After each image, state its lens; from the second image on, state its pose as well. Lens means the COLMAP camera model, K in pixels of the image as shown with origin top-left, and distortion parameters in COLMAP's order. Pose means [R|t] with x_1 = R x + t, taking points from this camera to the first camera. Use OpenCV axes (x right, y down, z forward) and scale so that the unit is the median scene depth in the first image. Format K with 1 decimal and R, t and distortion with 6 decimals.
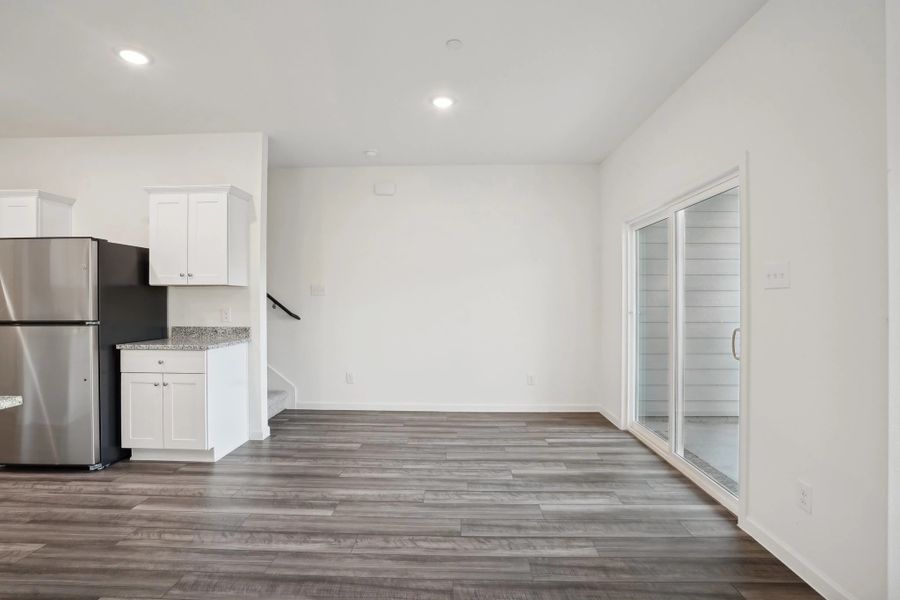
lens RADIAL K [[425.7, 0, 449.6], [0, 425.7, 296.5], [0, 0, 1]] dist [0.000563, -0.000154]
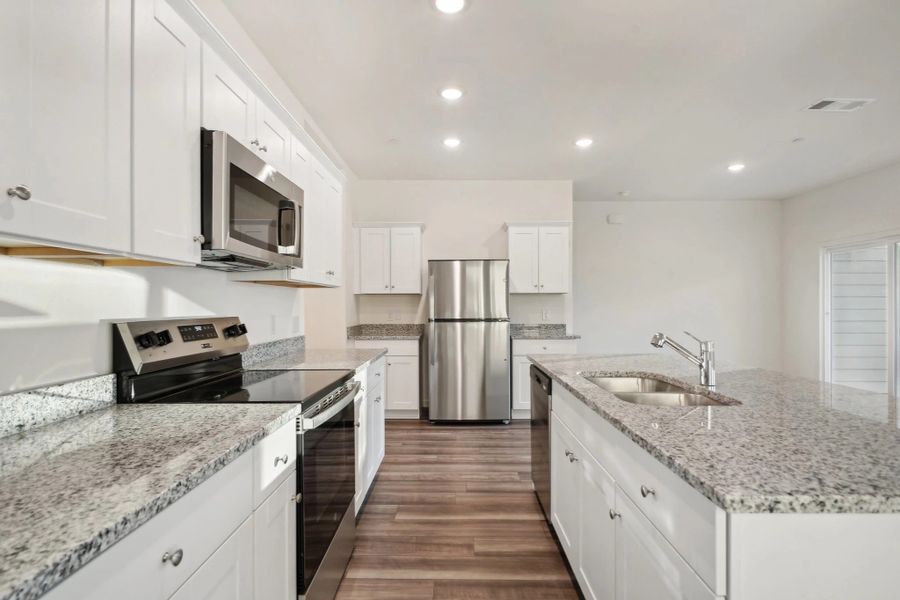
lens RADIAL K [[422.4, 0, 412.9], [0, 422.4, 302.3], [0, 0, 1]] dist [0.000139, -0.000017]
pose [[0.999583, -0.000872, 0.028858, -0.962983], [0.000872, 1.000000, -0.000008, 0.002081], [-0.028858, 0.000033, 0.999584, -0.323792]]
